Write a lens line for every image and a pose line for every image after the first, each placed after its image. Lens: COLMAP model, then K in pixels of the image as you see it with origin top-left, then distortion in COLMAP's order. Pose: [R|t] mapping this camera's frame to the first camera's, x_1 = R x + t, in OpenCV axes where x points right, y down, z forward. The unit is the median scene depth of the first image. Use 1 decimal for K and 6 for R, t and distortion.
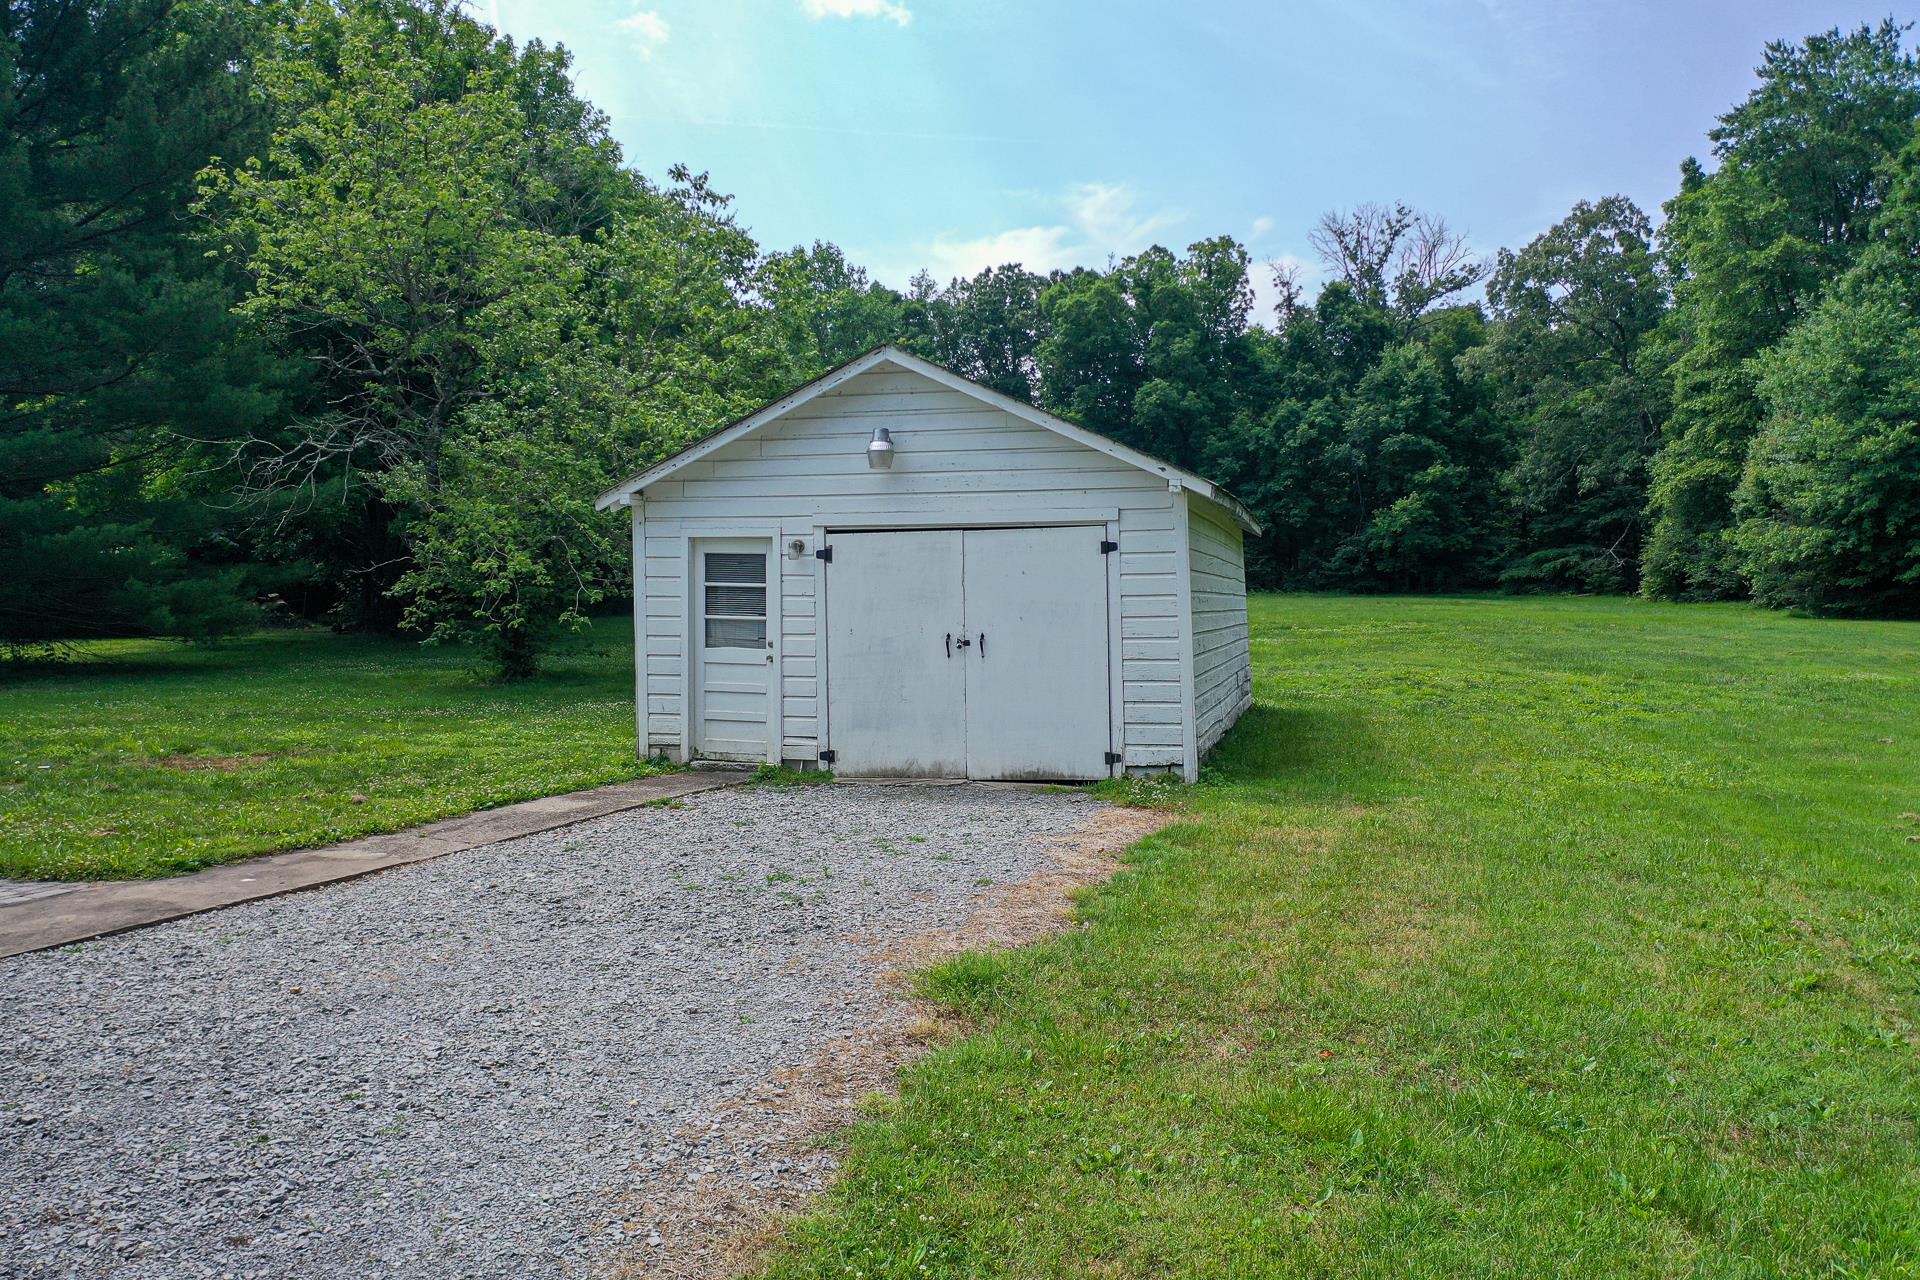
lens RADIAL K [[1509.5, 0, 965.2], [0, 1509.5, 616.0], [0, 0, 1]] dist [-0.008863, 0.005480]
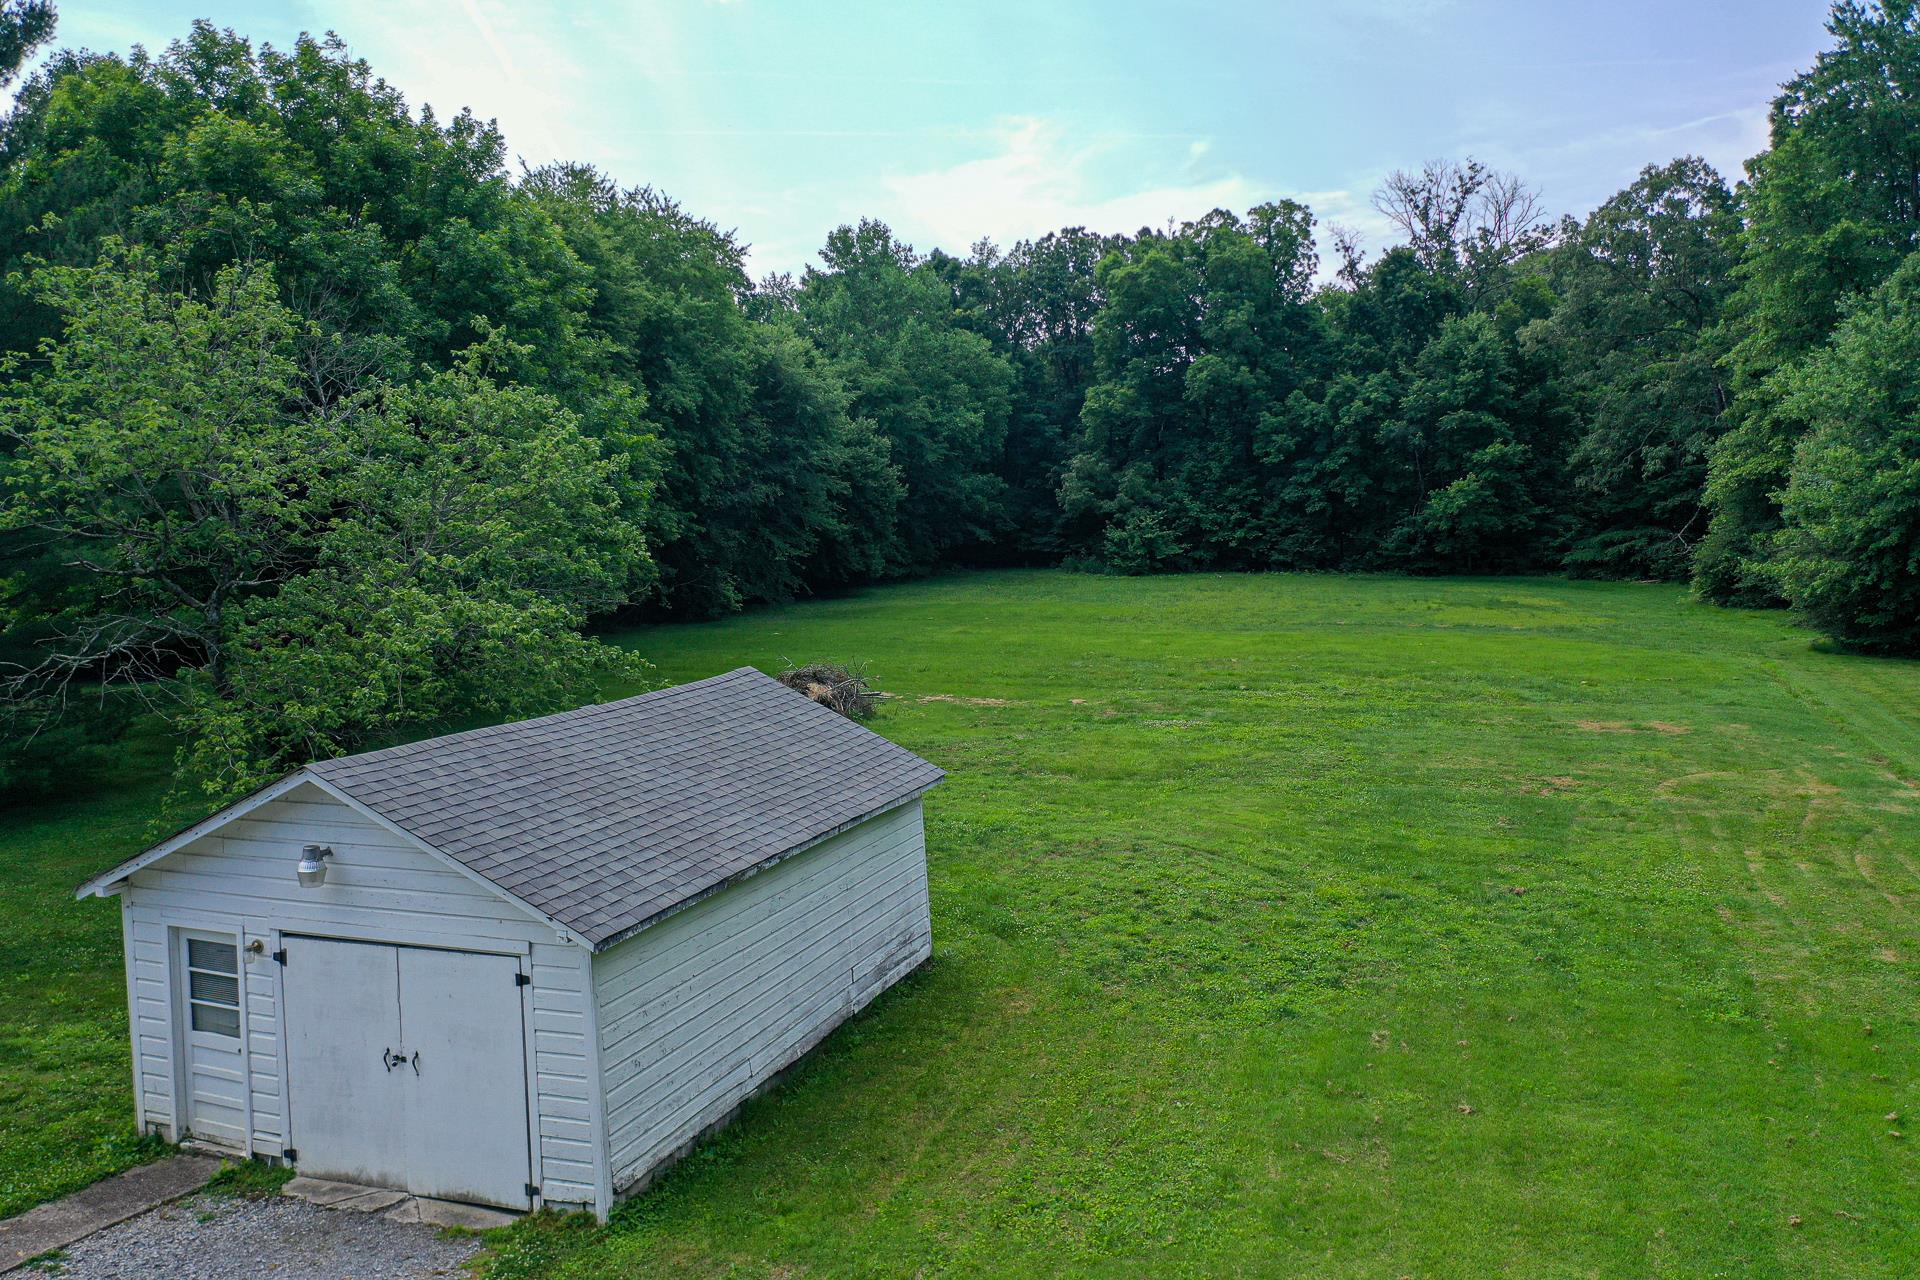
lens RADIAL K [[1509.5, 0, 965.2], [0, 1509.5, 616.0], [0, 0, 1]] dist [-0.008863, 0.005480]
pose [[0.995573, -0.003413, -0.093925, 0.068392], [0.008617, 0.998446, 0.055058, -0.047988], [0.093591, -0.055624, 0.994056, 0.010087]]
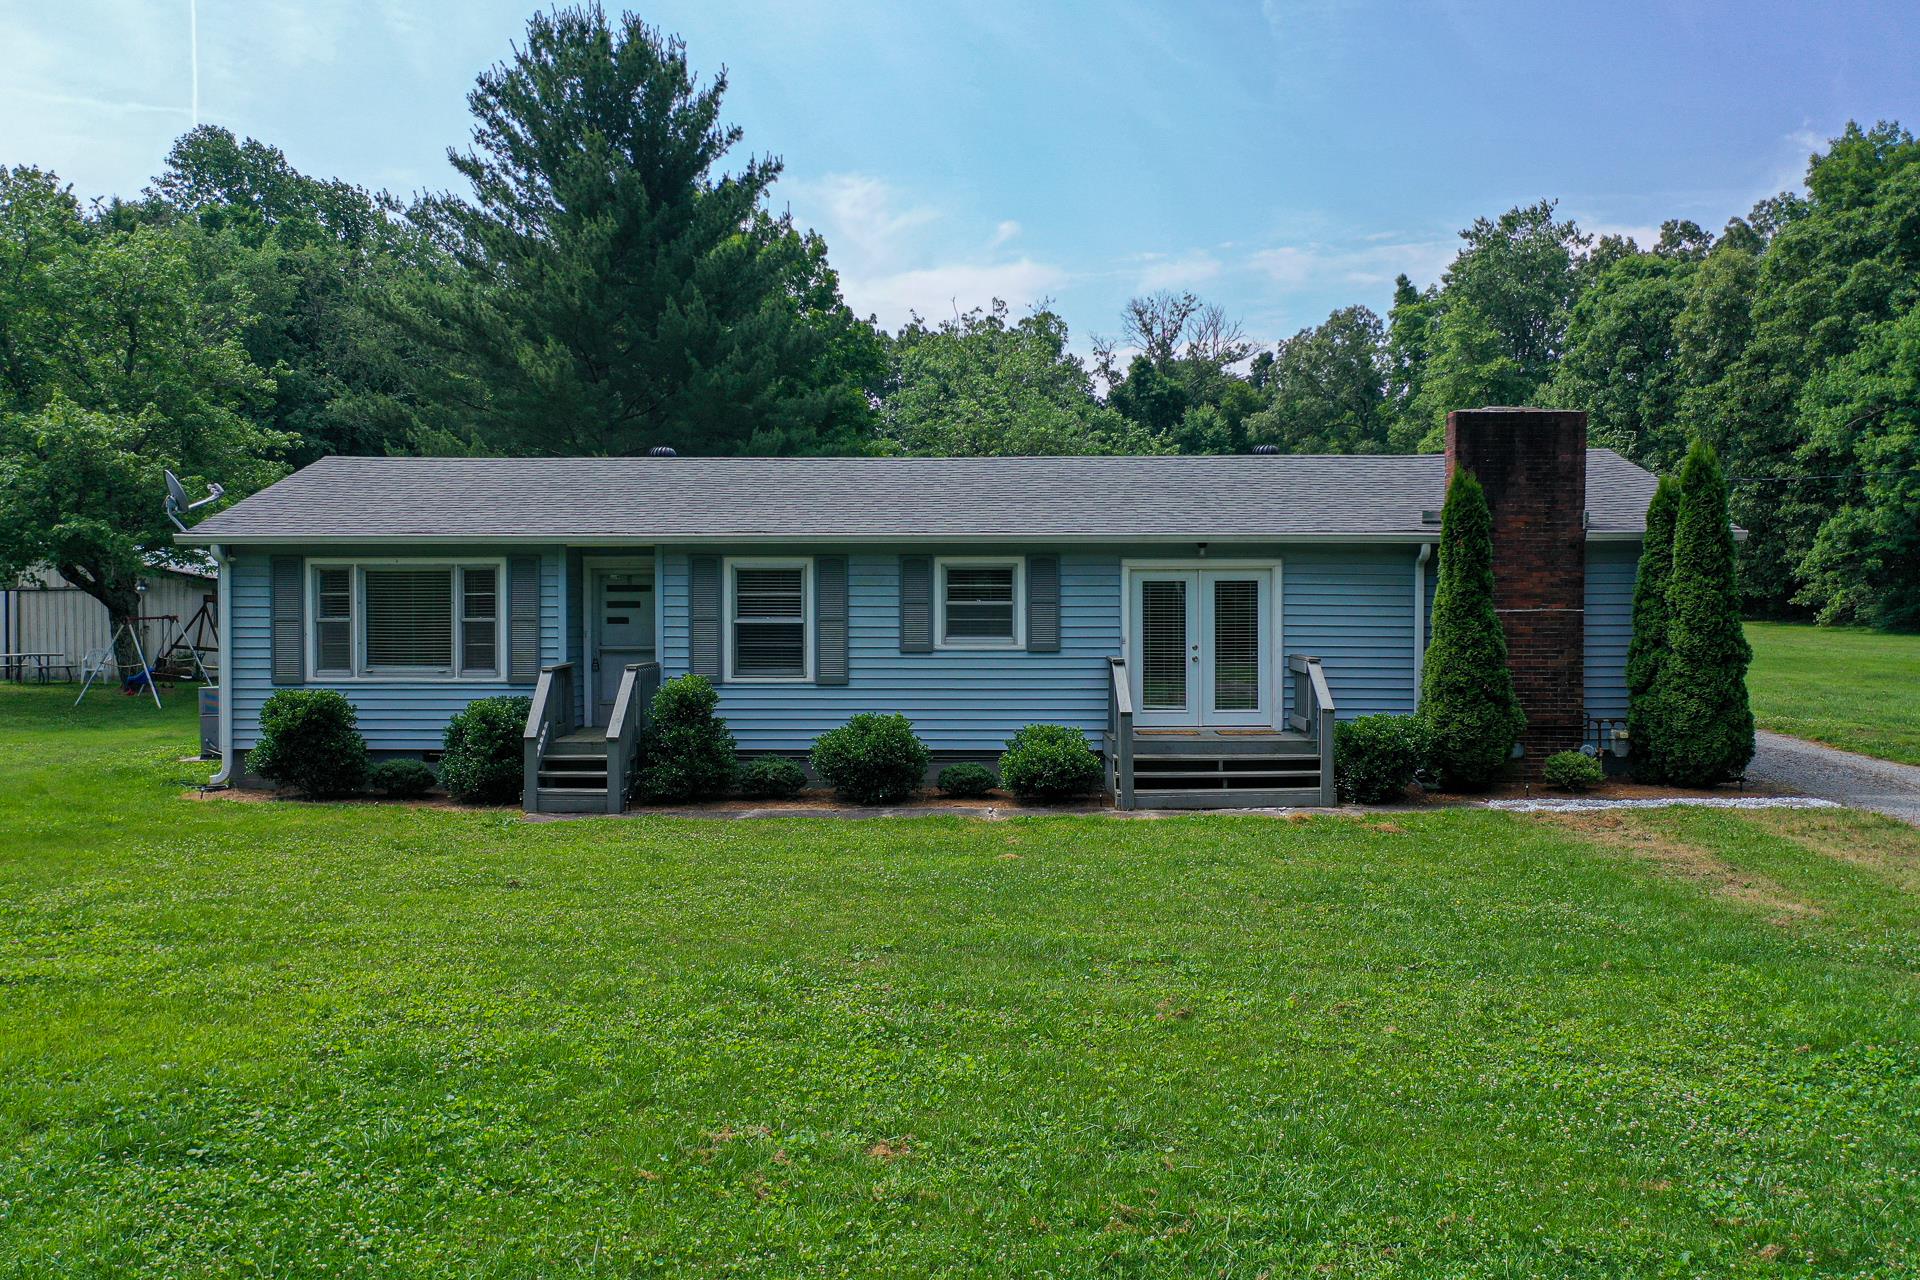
lens RADIAL K [[1509.5, 0, 965.2], [0, 1509.5, 616.0], [0, 0, 1]] dist [-0.008863, 0.005480]
pose [[0.971727, -0.004171, 0.236072, -0.226526], [0.004339, 0.999991, -0.000192, -0.002296], [-0.236069, 0.001211, 0.971735, -0.221851]]
